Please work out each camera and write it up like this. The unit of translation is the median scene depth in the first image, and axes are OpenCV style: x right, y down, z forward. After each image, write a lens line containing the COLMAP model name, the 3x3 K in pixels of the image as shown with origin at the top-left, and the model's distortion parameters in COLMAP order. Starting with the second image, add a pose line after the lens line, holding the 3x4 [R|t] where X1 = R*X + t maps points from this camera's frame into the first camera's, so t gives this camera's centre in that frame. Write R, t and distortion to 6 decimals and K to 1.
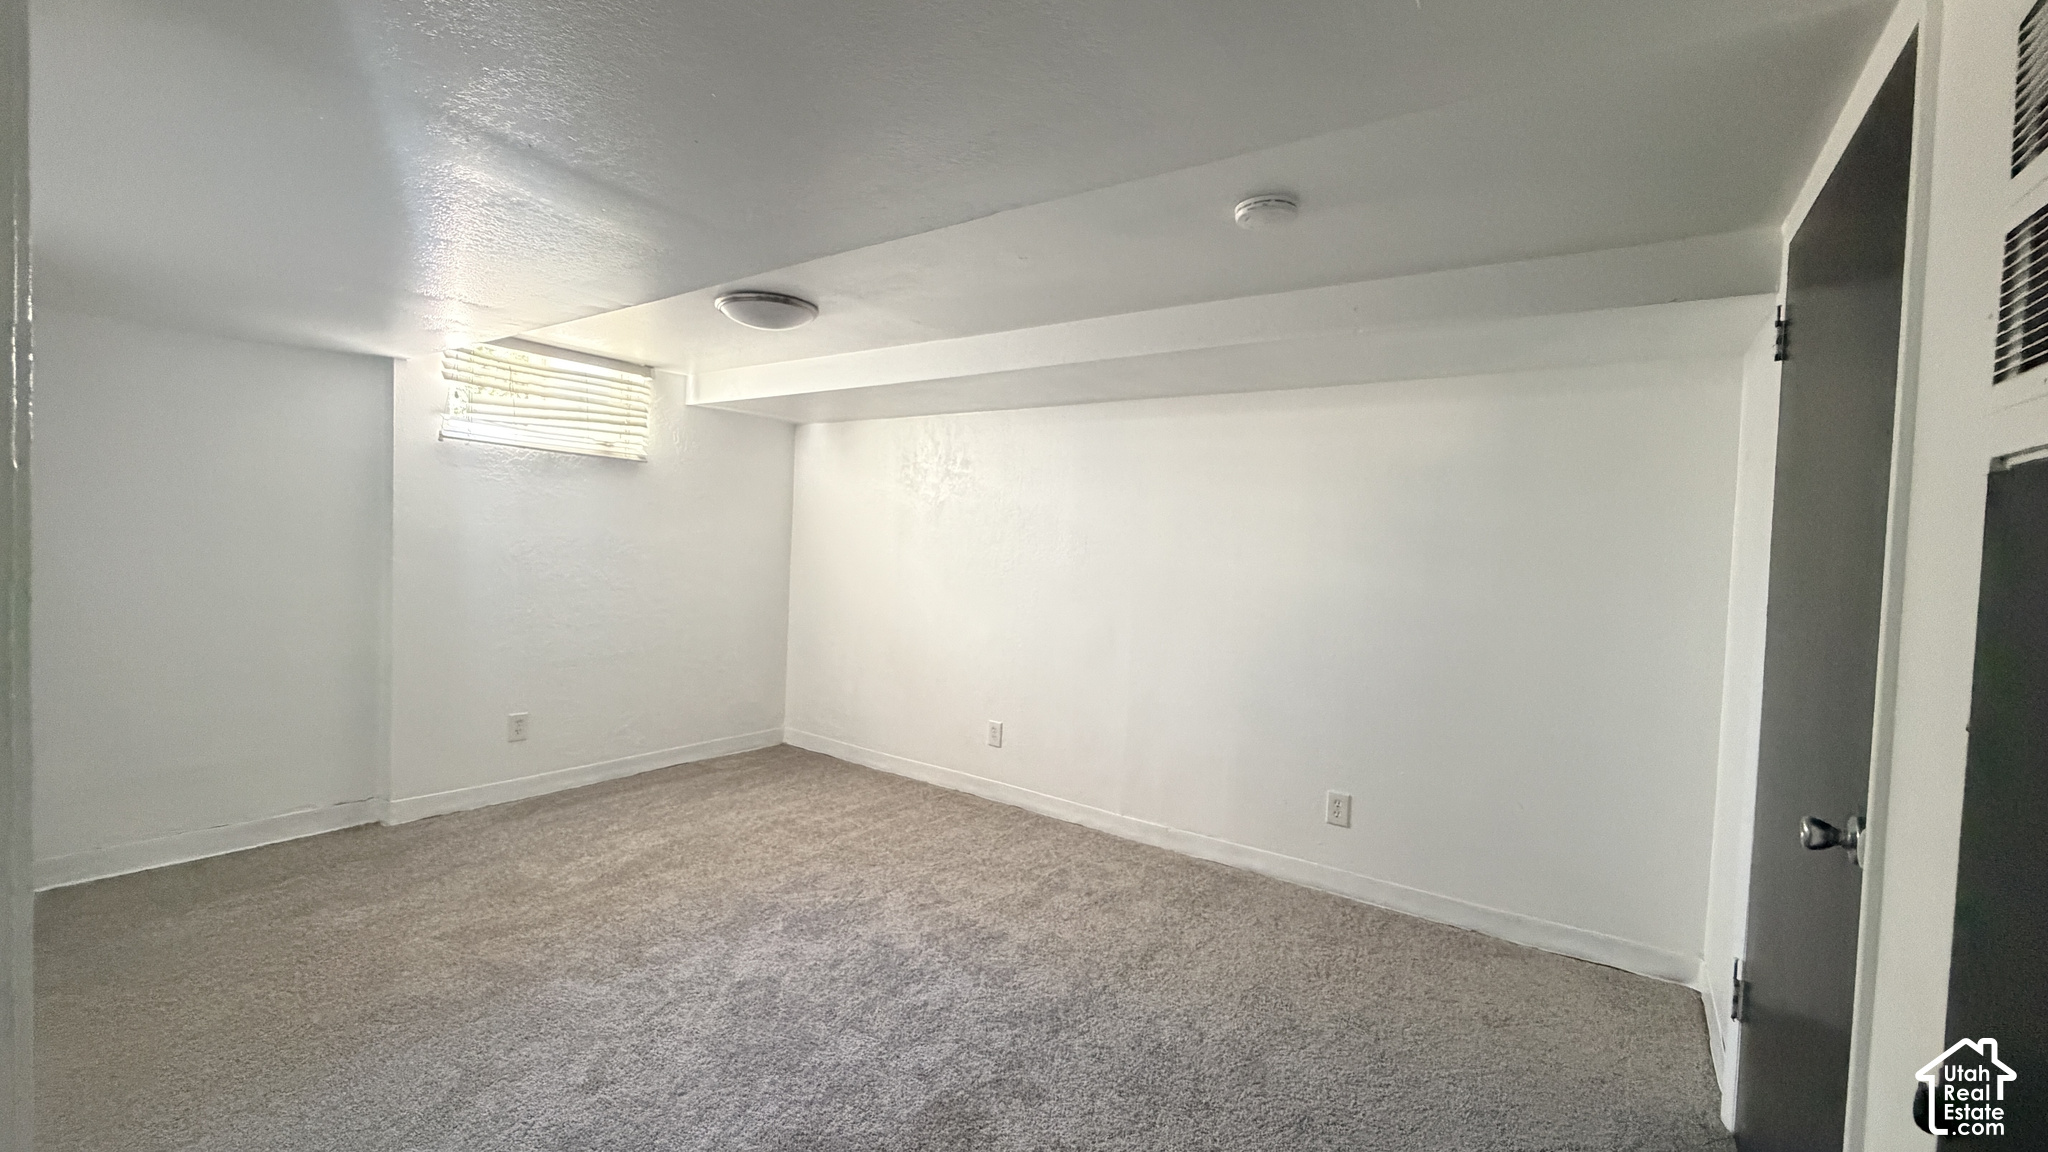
lens RADIAL K [[833.7, 0, 1026.1], [0, 833.7, 573.9], [0, 0, 1]] dist [-0.001863, -0.000151]
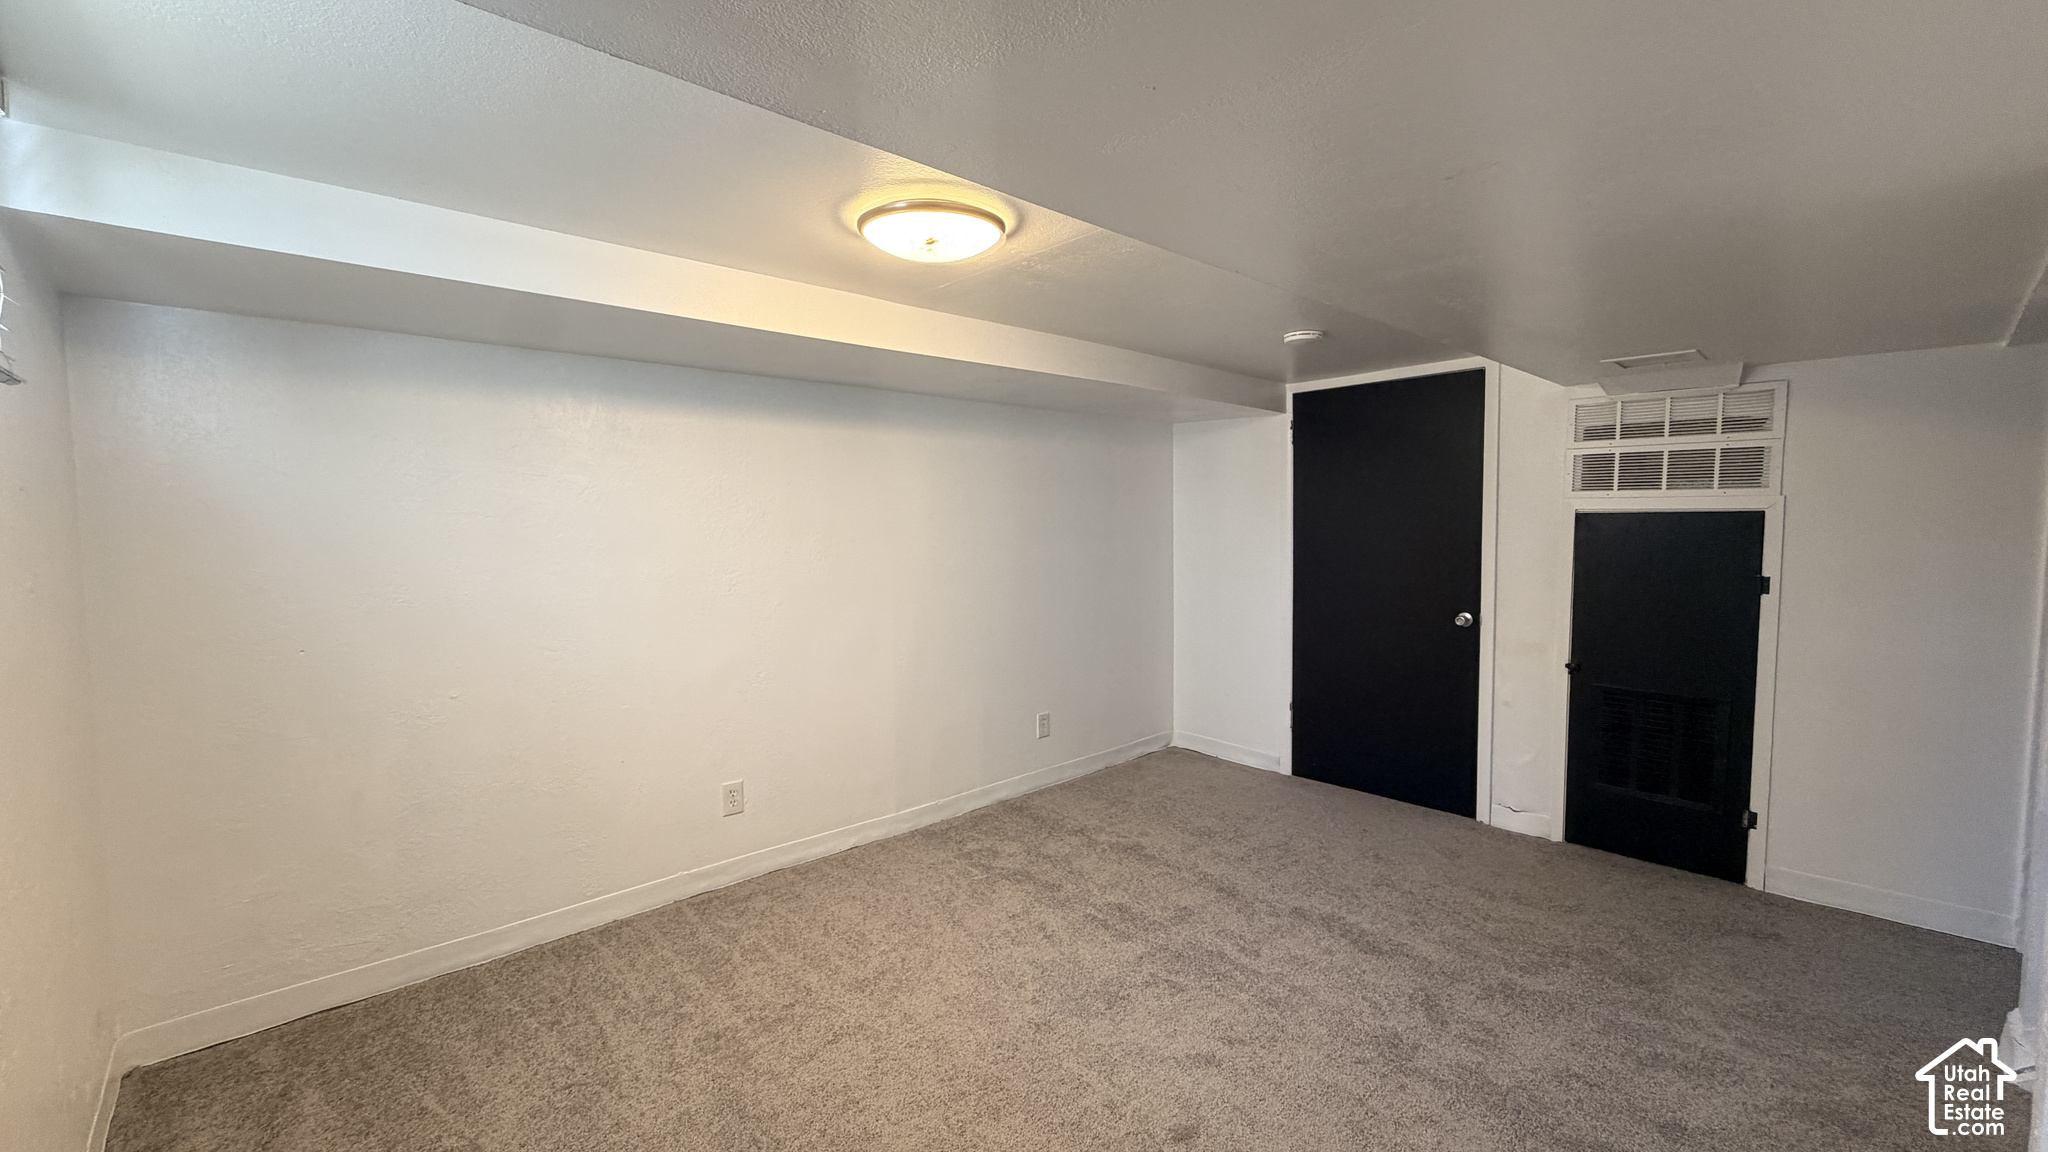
lens RADIAL K [[833.7, 0, 1026.2], [0, 833.7, 568.0], [0, 0, 1]] dist [-0.001863, -0.000151]
pose [[0.213870, -0.113436, 0.970254, -0.859871], [0.050852, 0.993181, 0.104908, -0.106588], [-0.975538, 0.026903, 0.218180, 0.687309]]
